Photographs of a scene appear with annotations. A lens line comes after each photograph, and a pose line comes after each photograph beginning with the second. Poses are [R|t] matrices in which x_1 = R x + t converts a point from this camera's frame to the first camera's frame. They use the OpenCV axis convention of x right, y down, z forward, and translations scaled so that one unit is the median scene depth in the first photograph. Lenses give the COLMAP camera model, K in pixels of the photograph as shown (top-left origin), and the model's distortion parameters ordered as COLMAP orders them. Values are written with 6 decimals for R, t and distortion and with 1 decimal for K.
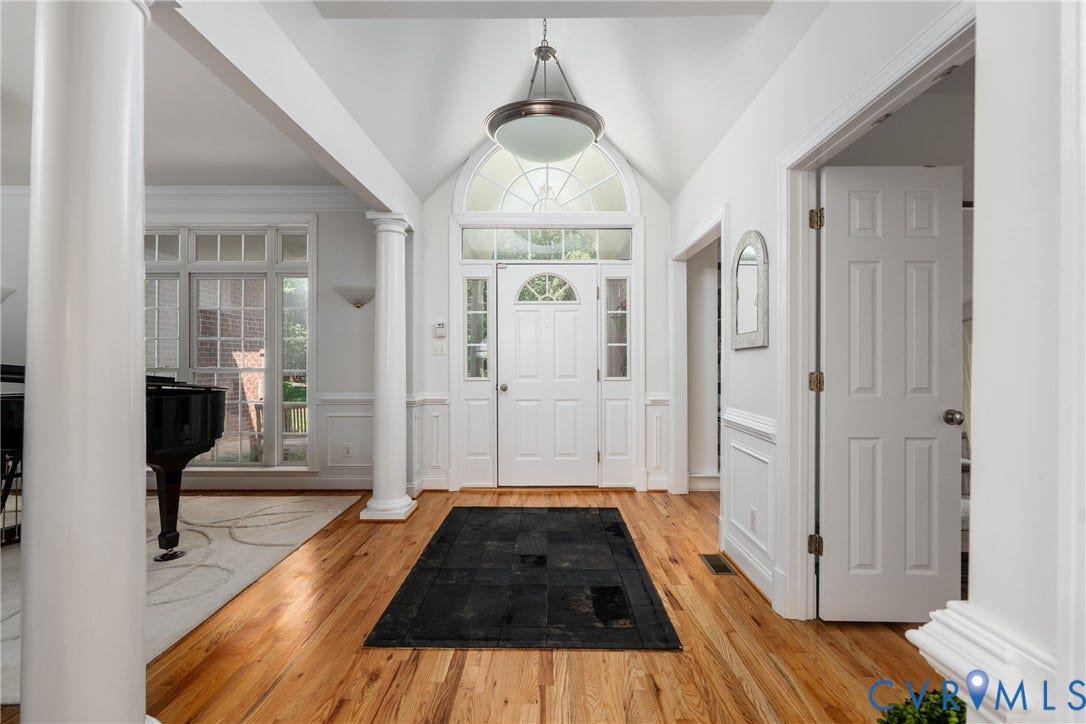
lens RADIAL K [[484.4, 0, 542.5], [0, 484.4, 360.1], [0, 0, 1]] dist [-0.005535, 0.000914]
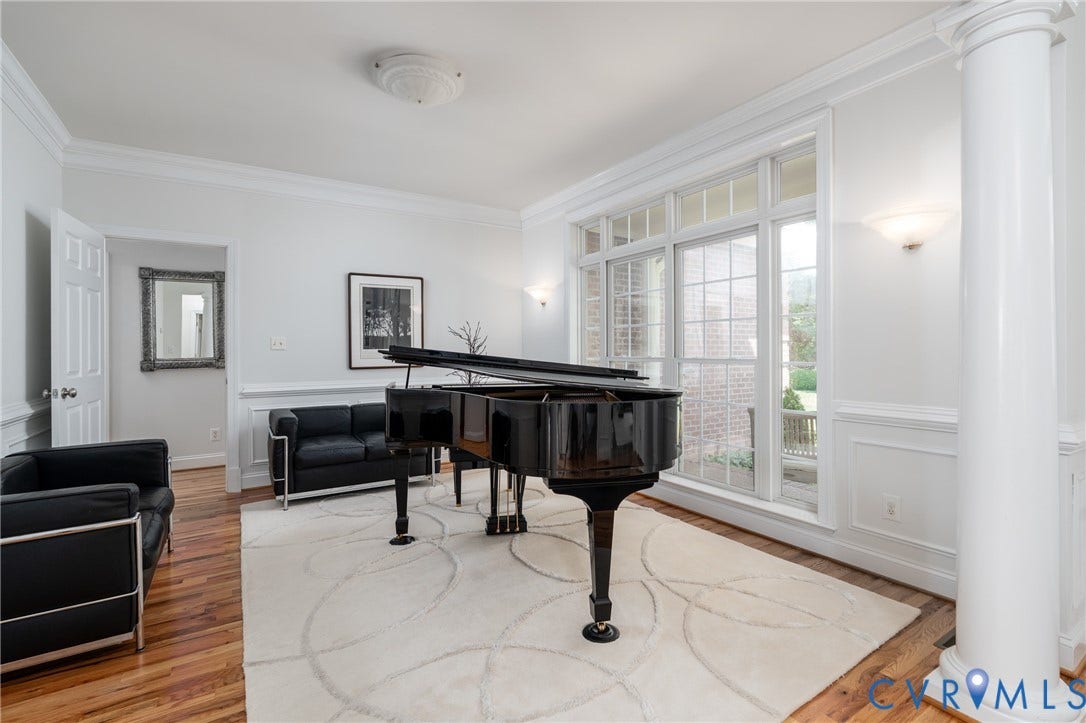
lens RADIAL K [[484.4, 0, 547.1], [0, 484.4, 352.1], [0, 0, 1]] dist [-0.005535, 0.000914]
pose [[0.547223, 0.002416, -0.836983, -0.196737], [0.003477, 0.999981, 0.005159, 0.001304], [0.836980, -0.005733, 0.547204, 0.469116]]
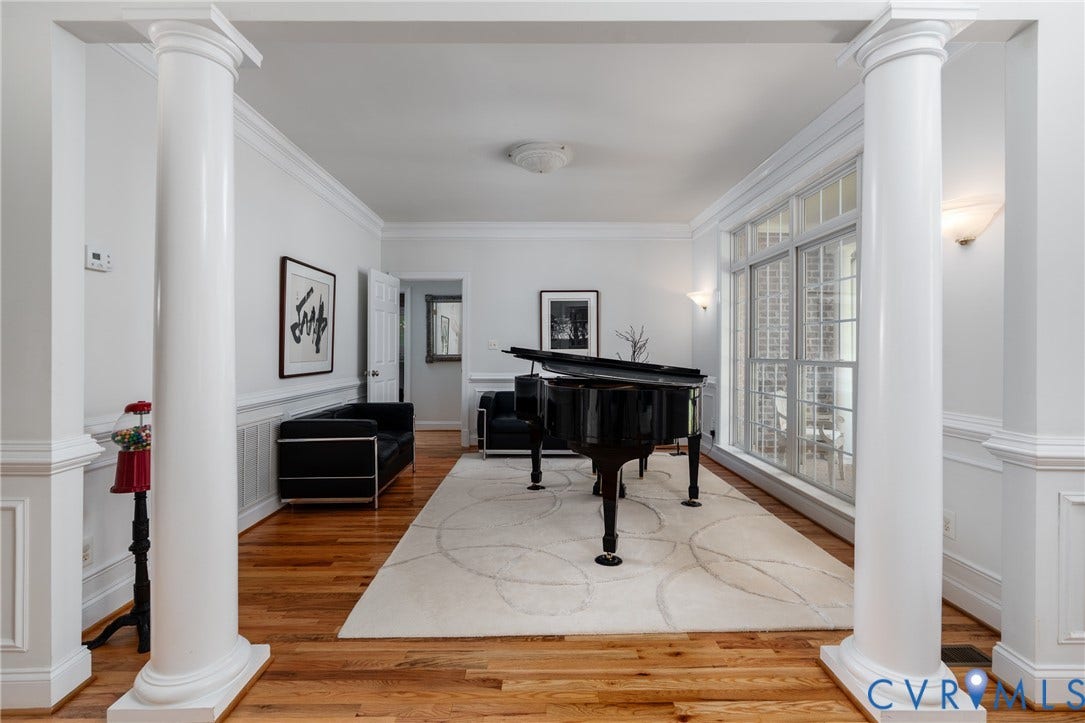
lens RADIAL K [[483.9, 0, 546.1], [0, 483.9, 352.9], [0, 0, 1]] dist [-0.005535, 0.000914]
pose [[0.026706, 0.007133, -0.999618, 0.132581], [-0.003742, 0.999968, 0.007036, -0.000436], [0.999636, 0.003552, 0.026732, 0.715949]]
